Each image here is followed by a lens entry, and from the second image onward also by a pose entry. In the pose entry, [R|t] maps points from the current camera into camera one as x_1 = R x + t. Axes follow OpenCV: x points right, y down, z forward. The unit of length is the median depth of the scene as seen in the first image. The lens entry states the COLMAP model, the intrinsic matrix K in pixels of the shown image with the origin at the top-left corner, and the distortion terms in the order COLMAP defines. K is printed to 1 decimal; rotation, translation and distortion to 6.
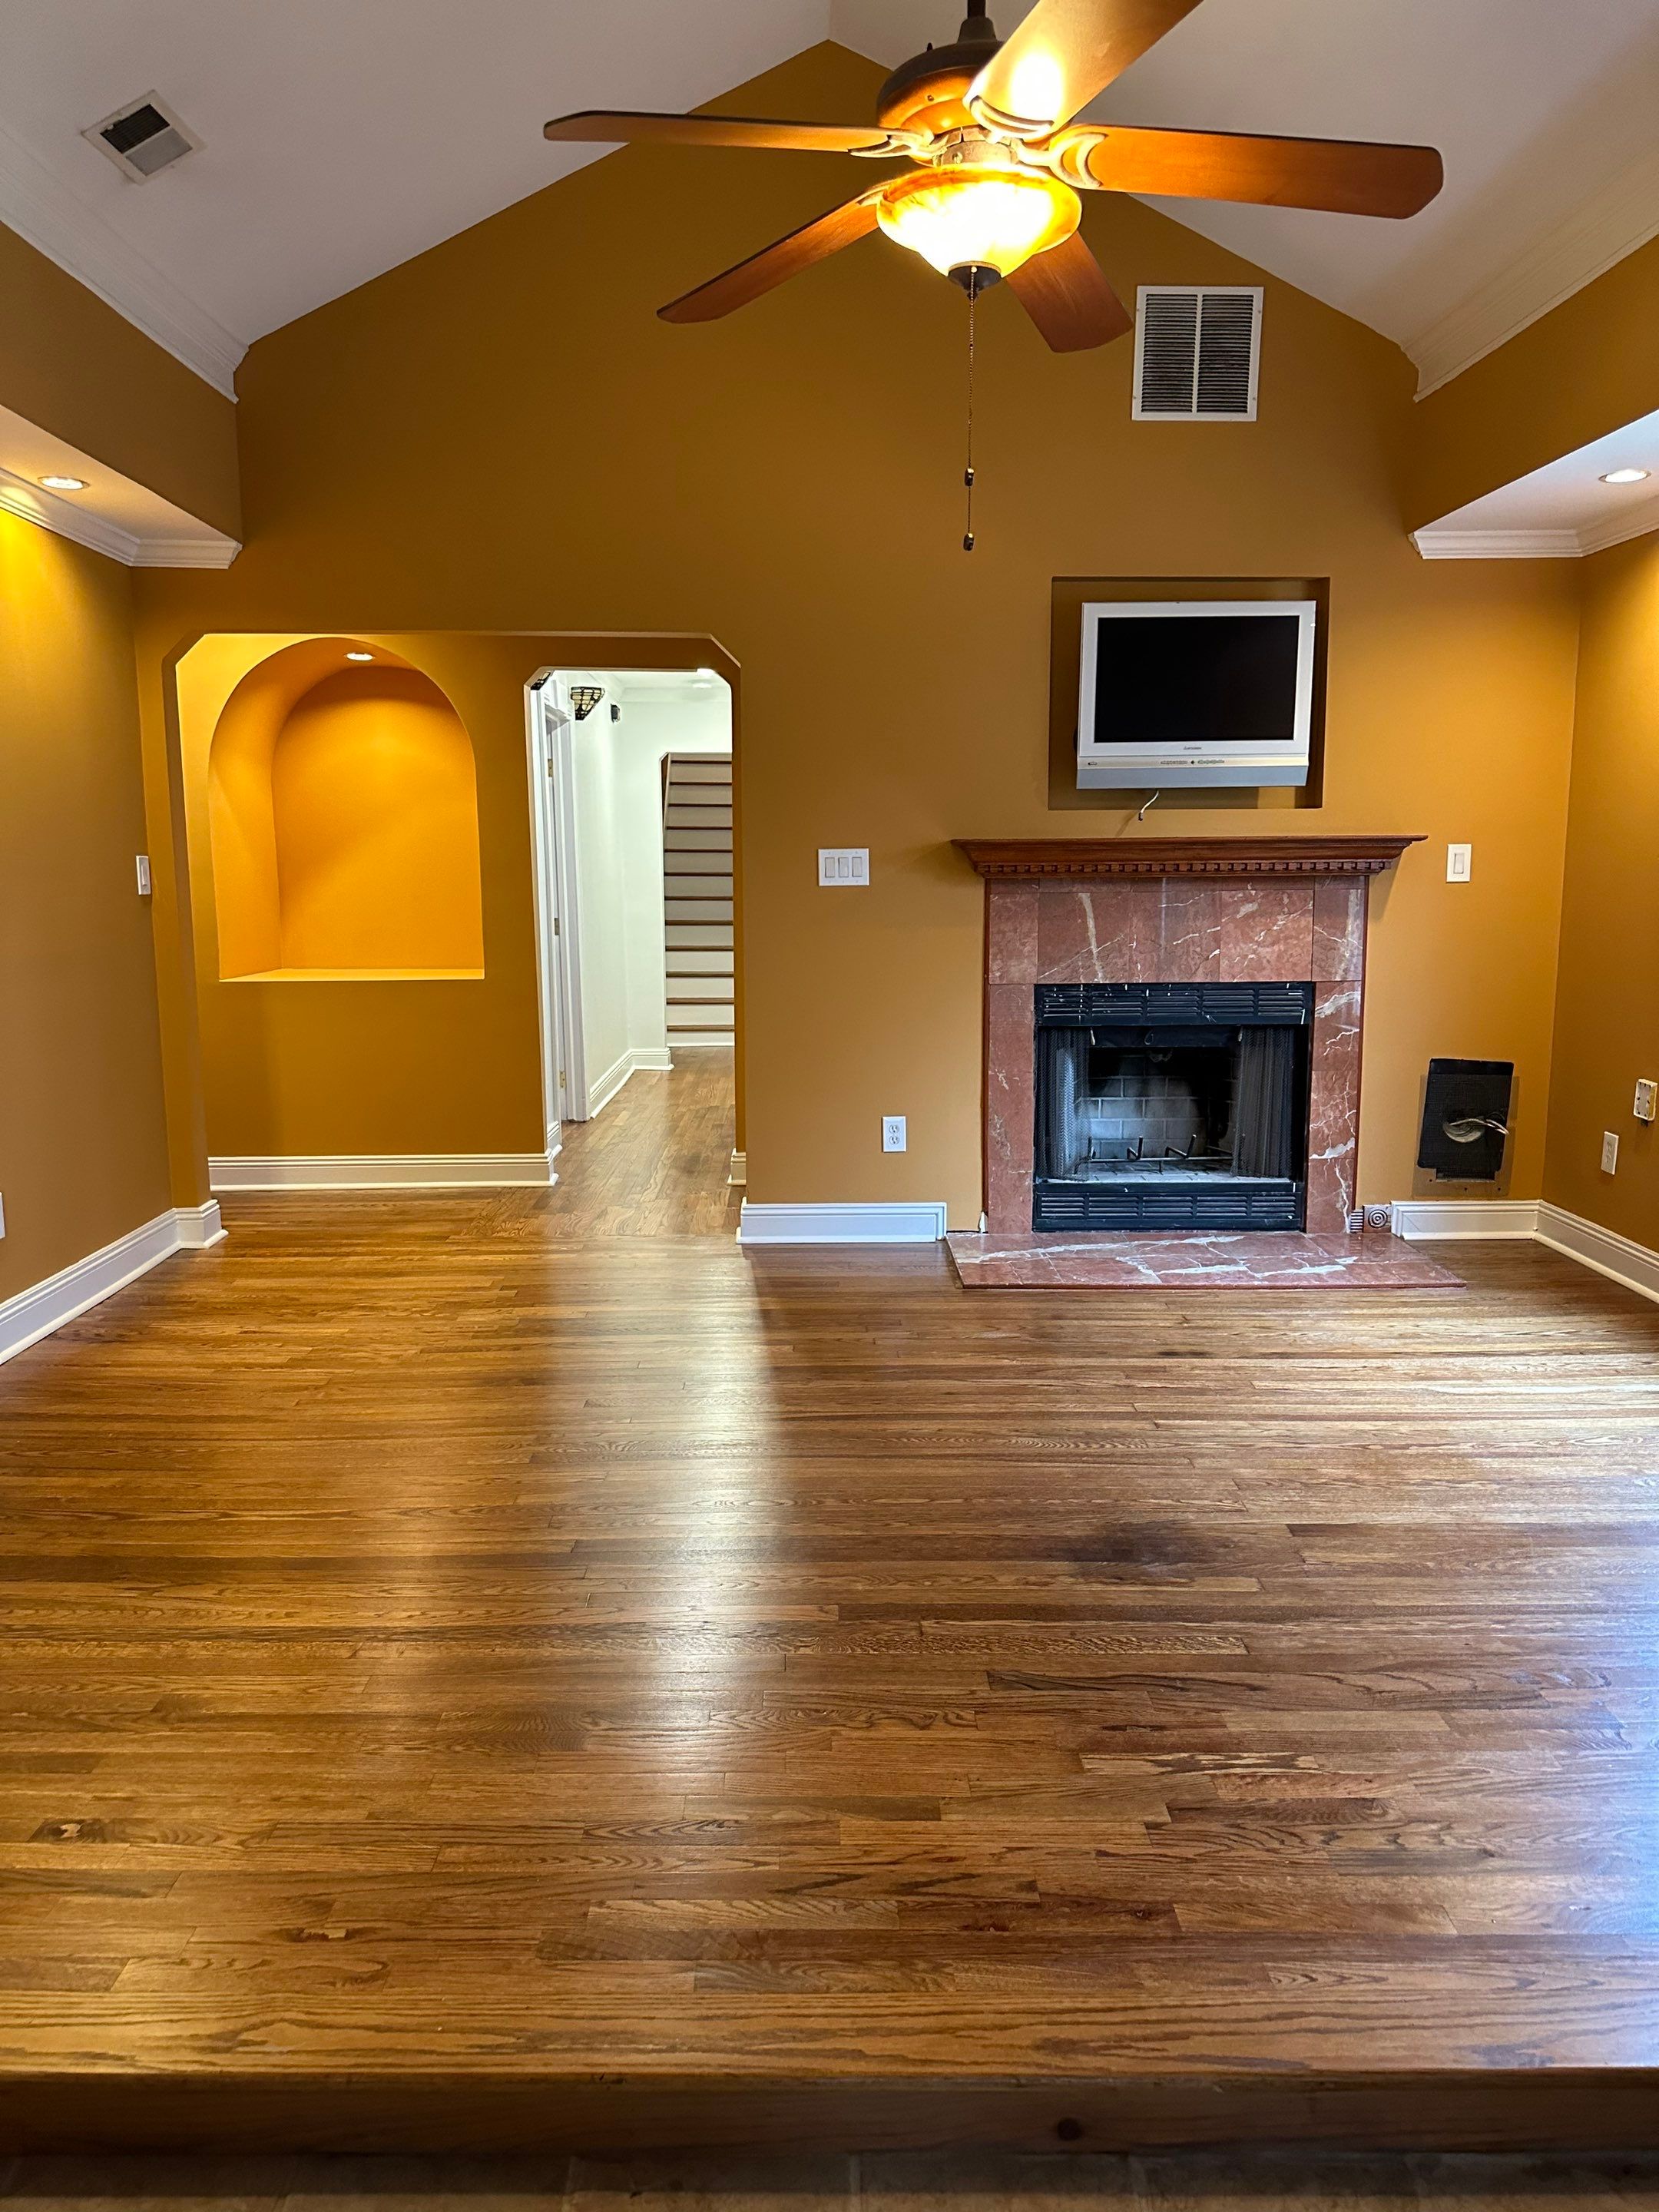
lens RADIAL K [[1566.3, 0, 830.5], [0, 1566.3, 1100.2], [0, 0, 1]] dist [0.012933, -0.012718]
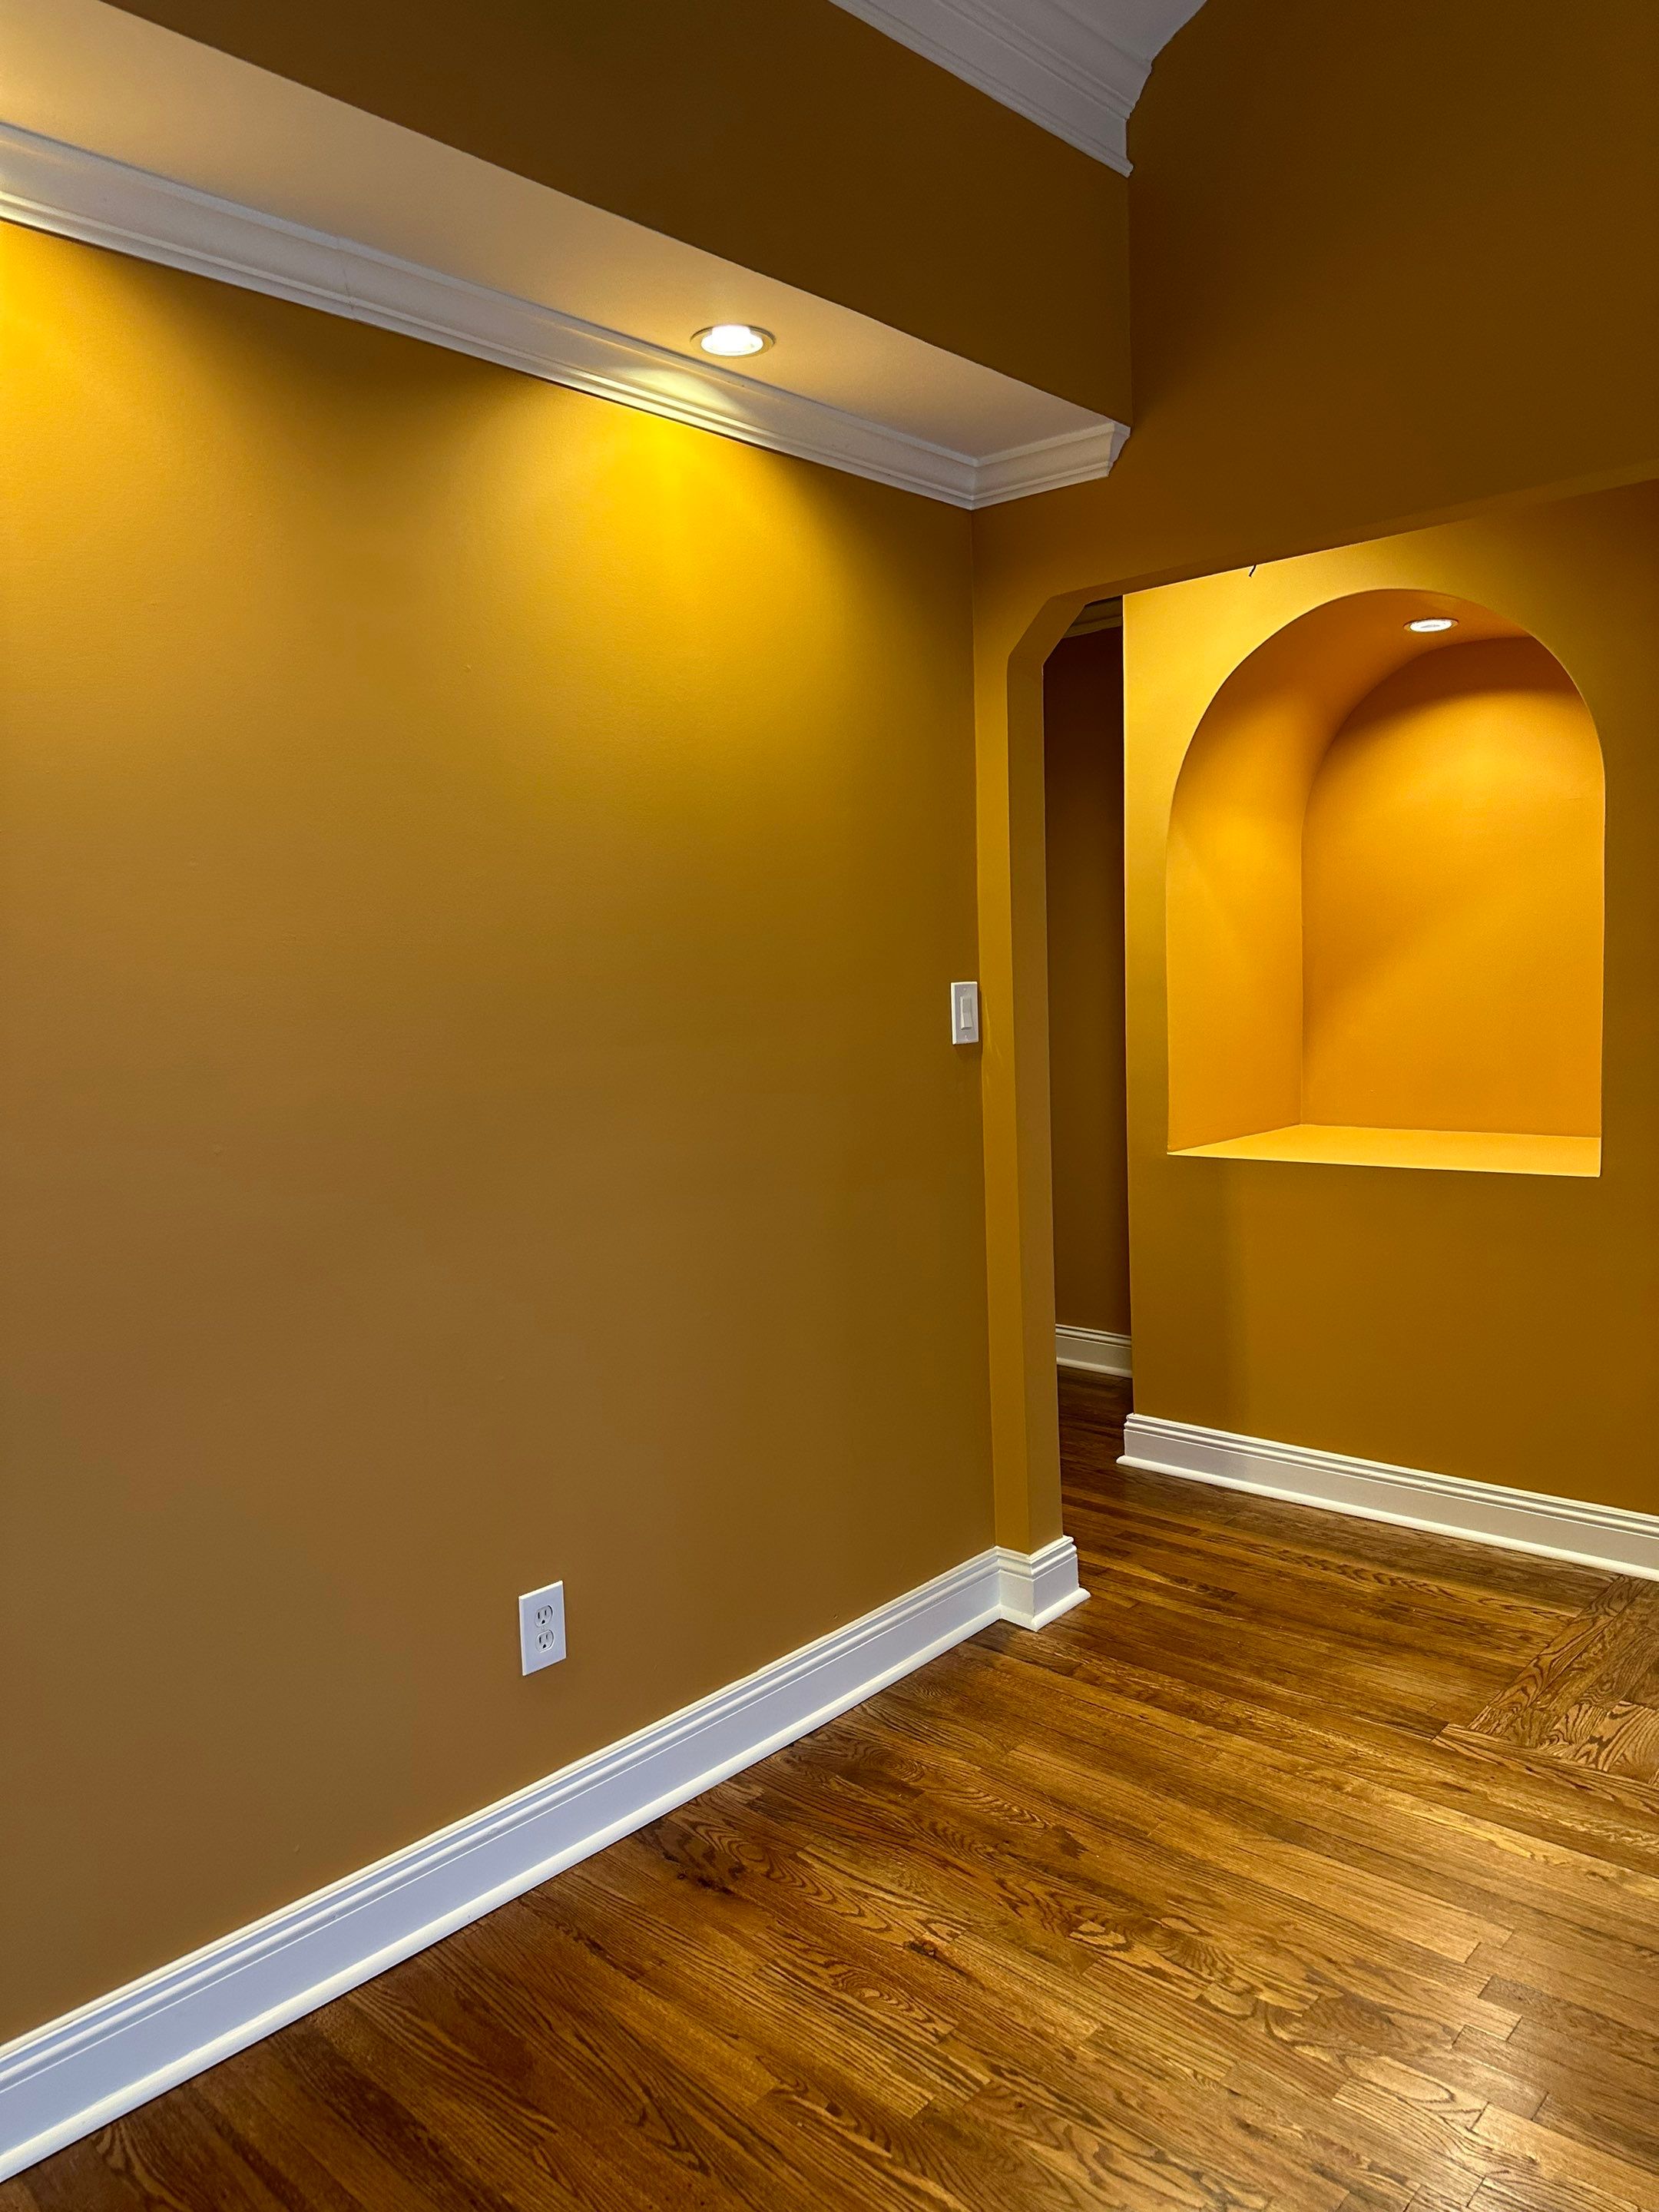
lens RADIAL K [[1448.5, 0, 945.2], [0, 1448.5, 1082.6], [0, 0, 1]] dist [0.005074, -0.001014]
pose [[0.728288, 0.046752, -0.683675, -0.057857], [-0.068870, 0.997612, -0.005145, -0.114631], [0.681802, 0.050832, 0.729769, 0.596362]]
